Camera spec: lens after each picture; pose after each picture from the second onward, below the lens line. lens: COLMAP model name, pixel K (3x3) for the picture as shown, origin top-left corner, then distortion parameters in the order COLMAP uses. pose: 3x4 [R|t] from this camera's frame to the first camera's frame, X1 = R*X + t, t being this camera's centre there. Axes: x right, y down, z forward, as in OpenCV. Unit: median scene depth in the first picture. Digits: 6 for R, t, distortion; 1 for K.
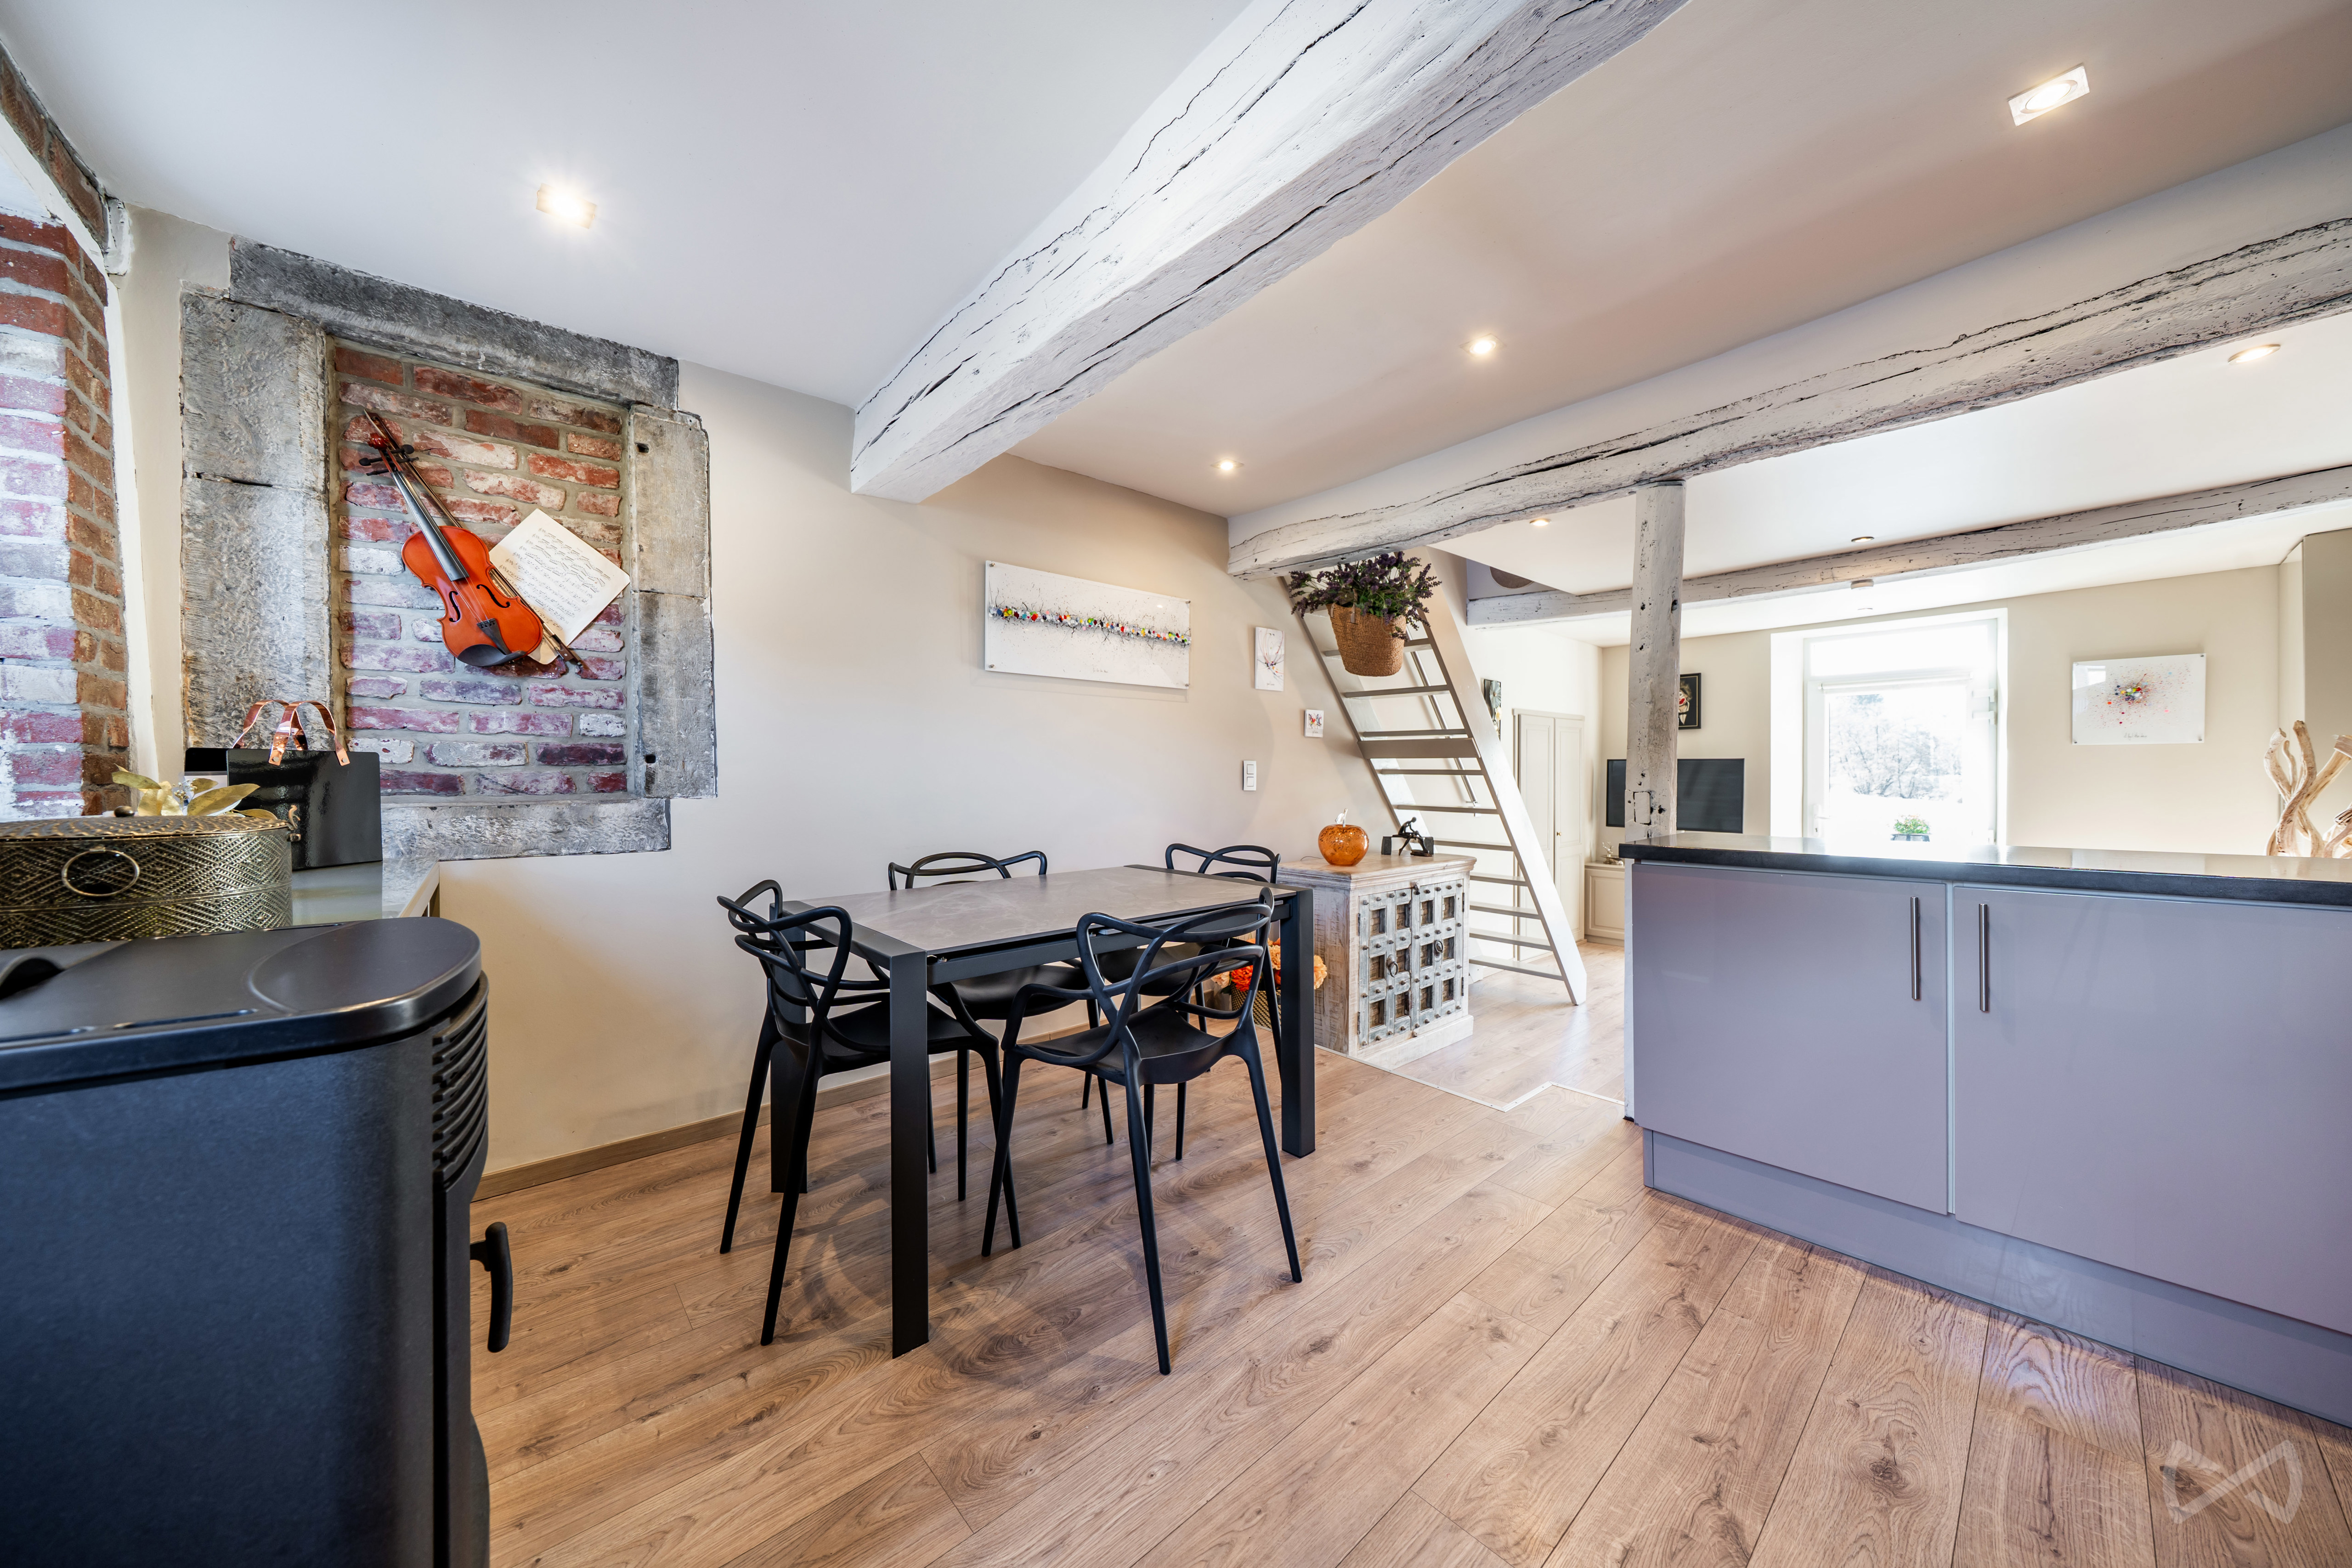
lens RADIAL K [[798.7, 0, 1180.1], [0, 798.7, 779.4], [0, 0, 1]] dist [-0.006559, -0.000159]
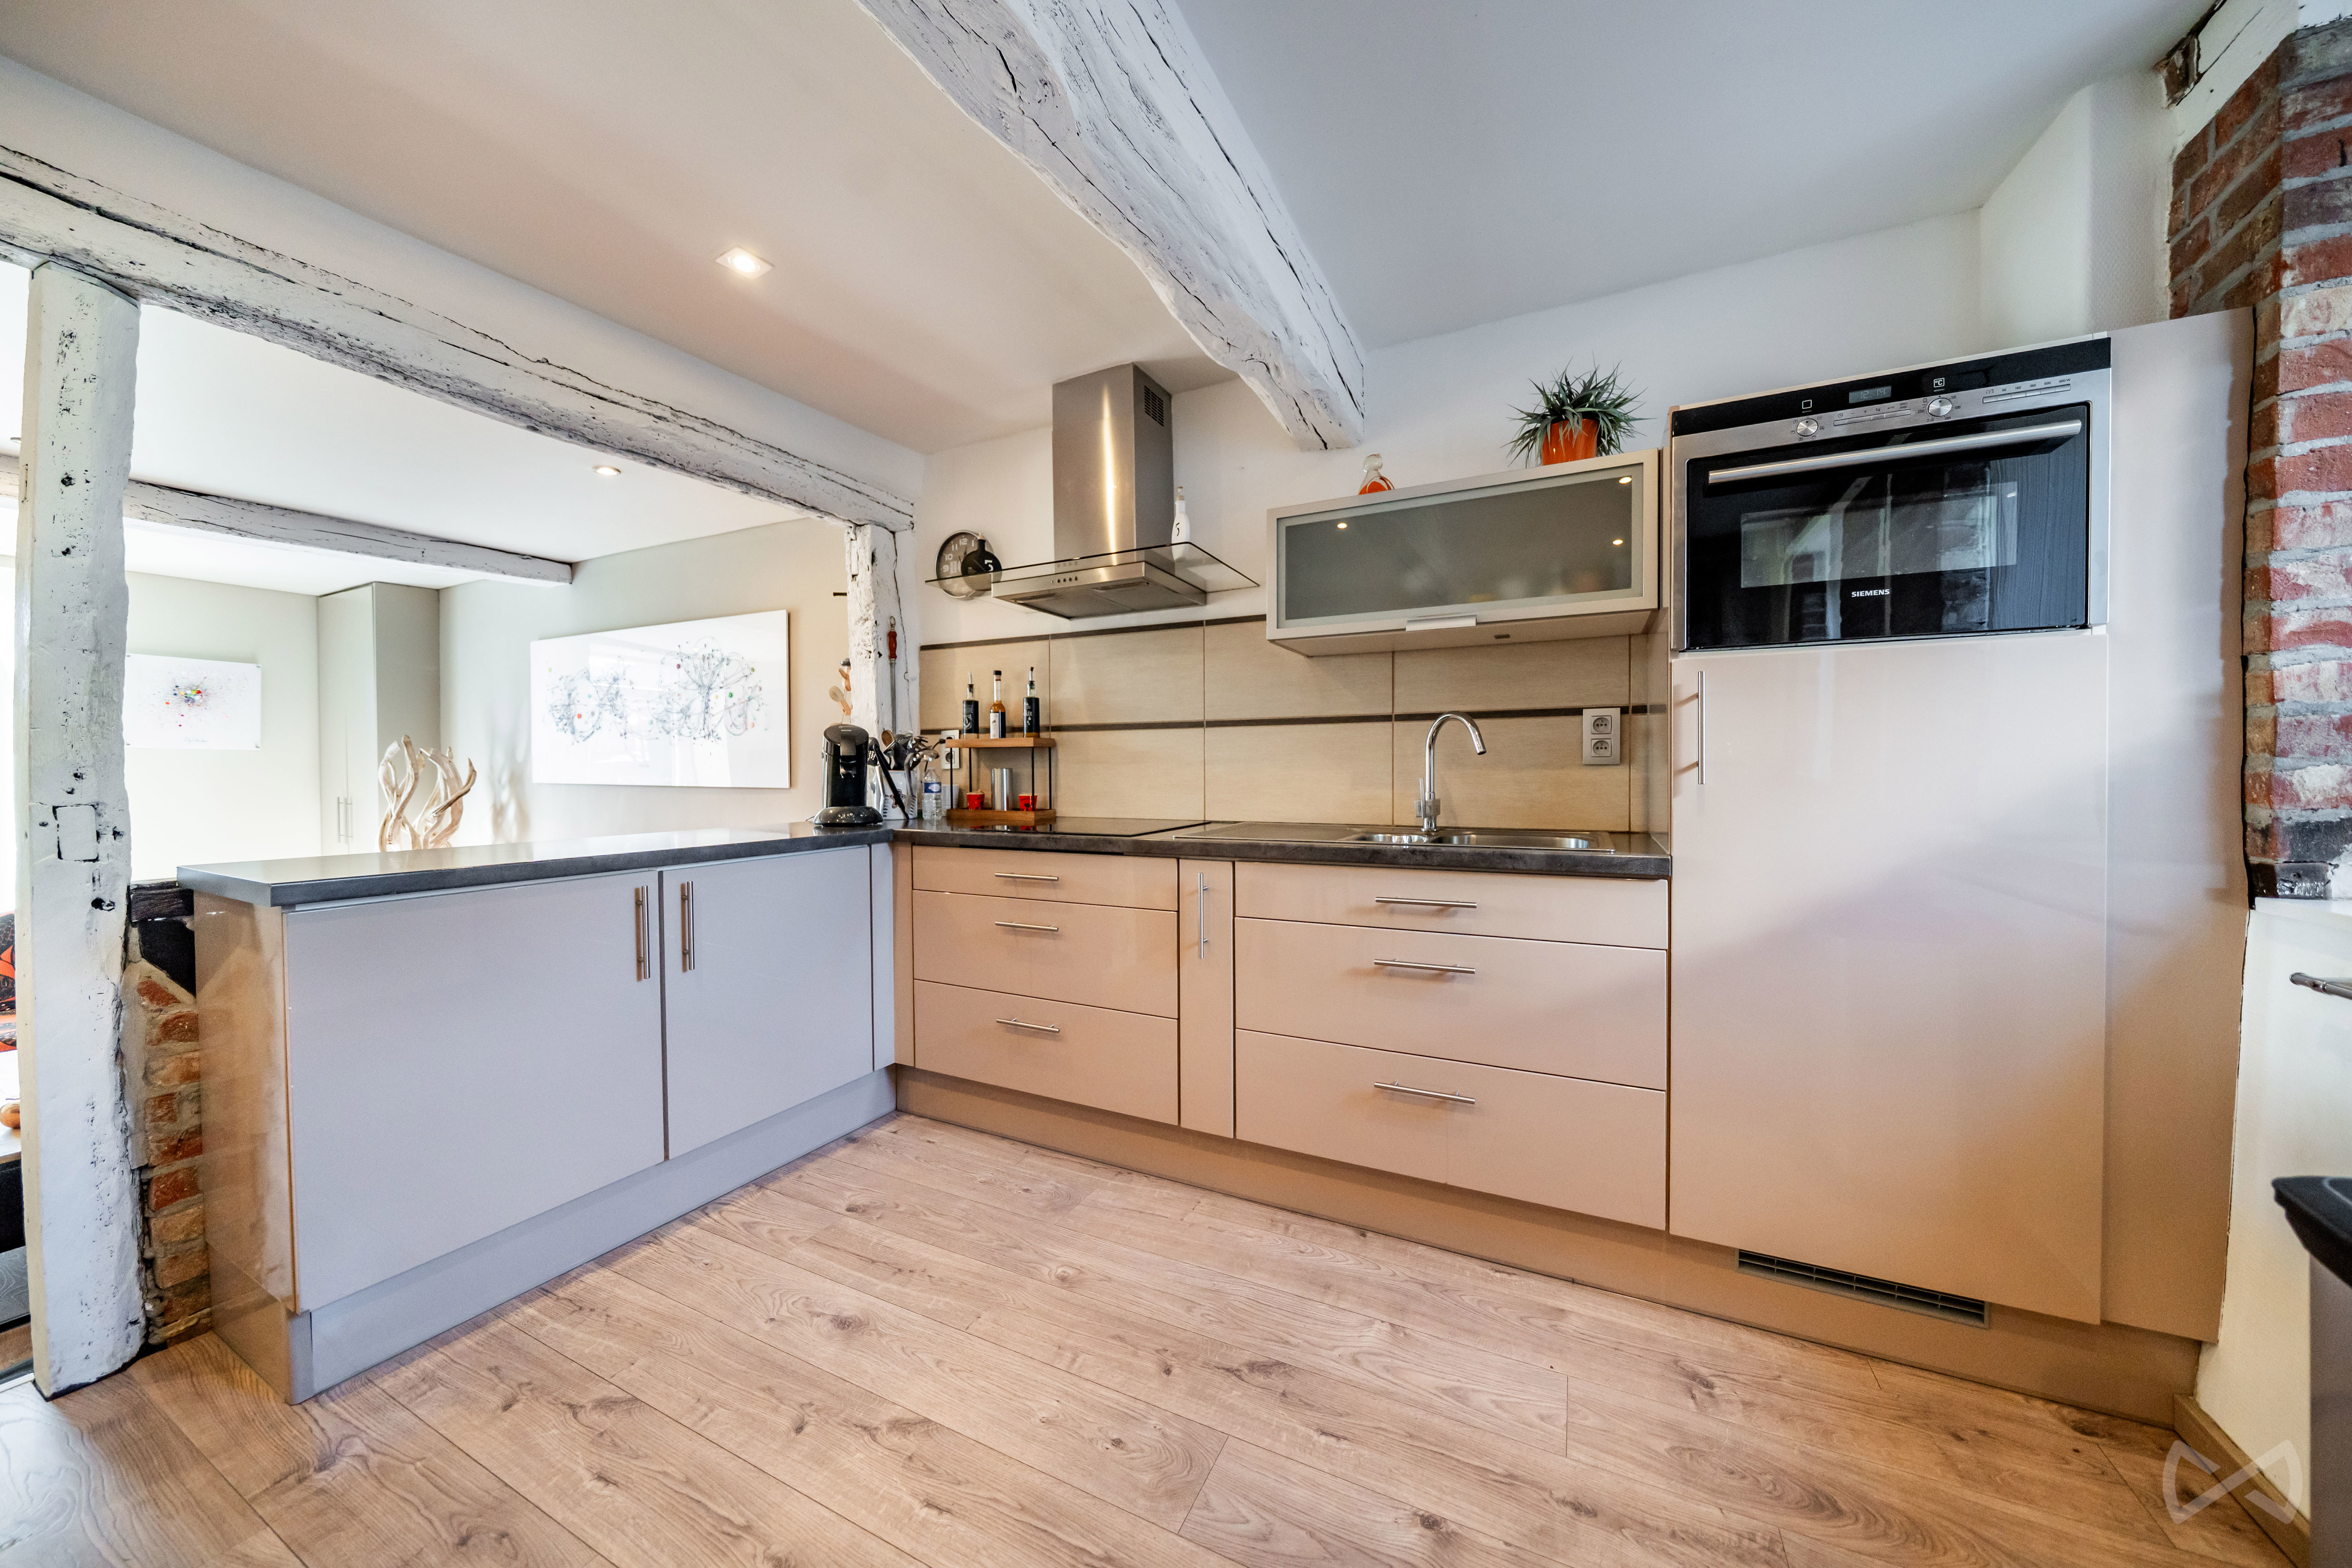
lens RADIAL K [[798.7, 0, 1178.8], [0, 798.7, 783.5], [0, 0, 1]] dist [-0.006559, -0.000159]
pose [[-0.374227, -0.004372, 0.927327, -0.241907], [0.010654, 0.999903, 0.009013, 0.003213], [-0.927276, 0.013253, -0.374144, 0.483227]]
